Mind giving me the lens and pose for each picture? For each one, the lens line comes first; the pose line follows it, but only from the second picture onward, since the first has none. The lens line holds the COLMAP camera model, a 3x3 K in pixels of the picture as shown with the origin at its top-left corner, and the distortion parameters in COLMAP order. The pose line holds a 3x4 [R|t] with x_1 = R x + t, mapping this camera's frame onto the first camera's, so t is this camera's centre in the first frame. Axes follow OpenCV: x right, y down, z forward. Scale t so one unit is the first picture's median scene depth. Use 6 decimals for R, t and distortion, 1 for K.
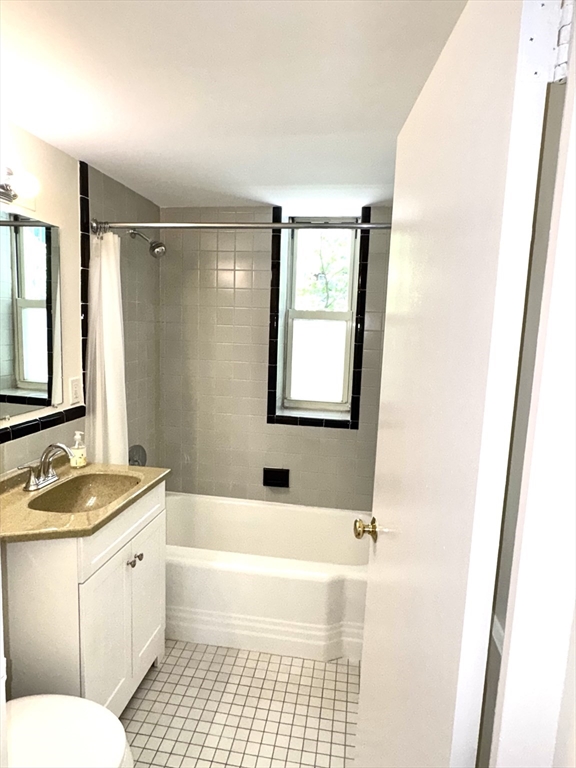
lens RADIAL K [[468.3, 0, 286.6], [0, 468.3, 385.8], [0, 0, 1]] dist [0.000005, 0.000036]
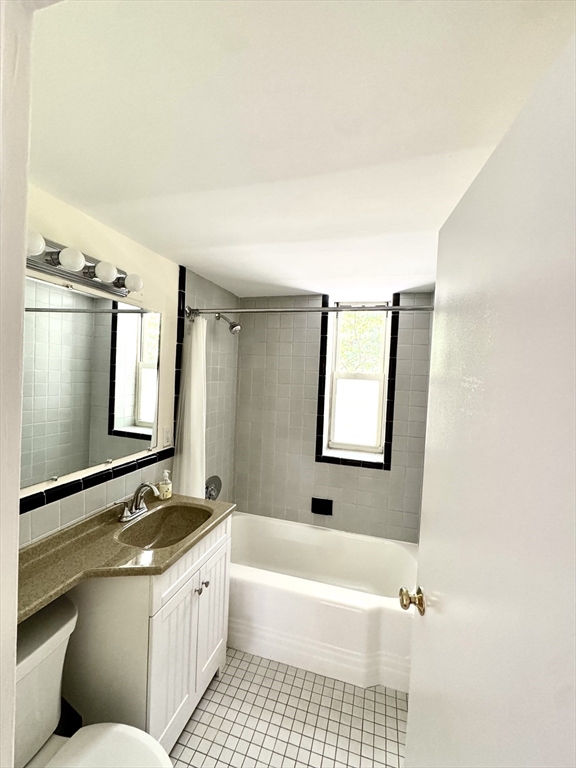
lens RADIAL K [[307.1, 0, 289.7], [0, 307.1, 379.8], [0, 0, 1]] dist [-0.012606, 0.000318]
pose [[0.992153, 0.011099, -0.124533, -0.012117], [-0.023548, 0.994814, -0.098943, -0.067966], [0.122789, 0.101099, 0.987270, 0.187968]]
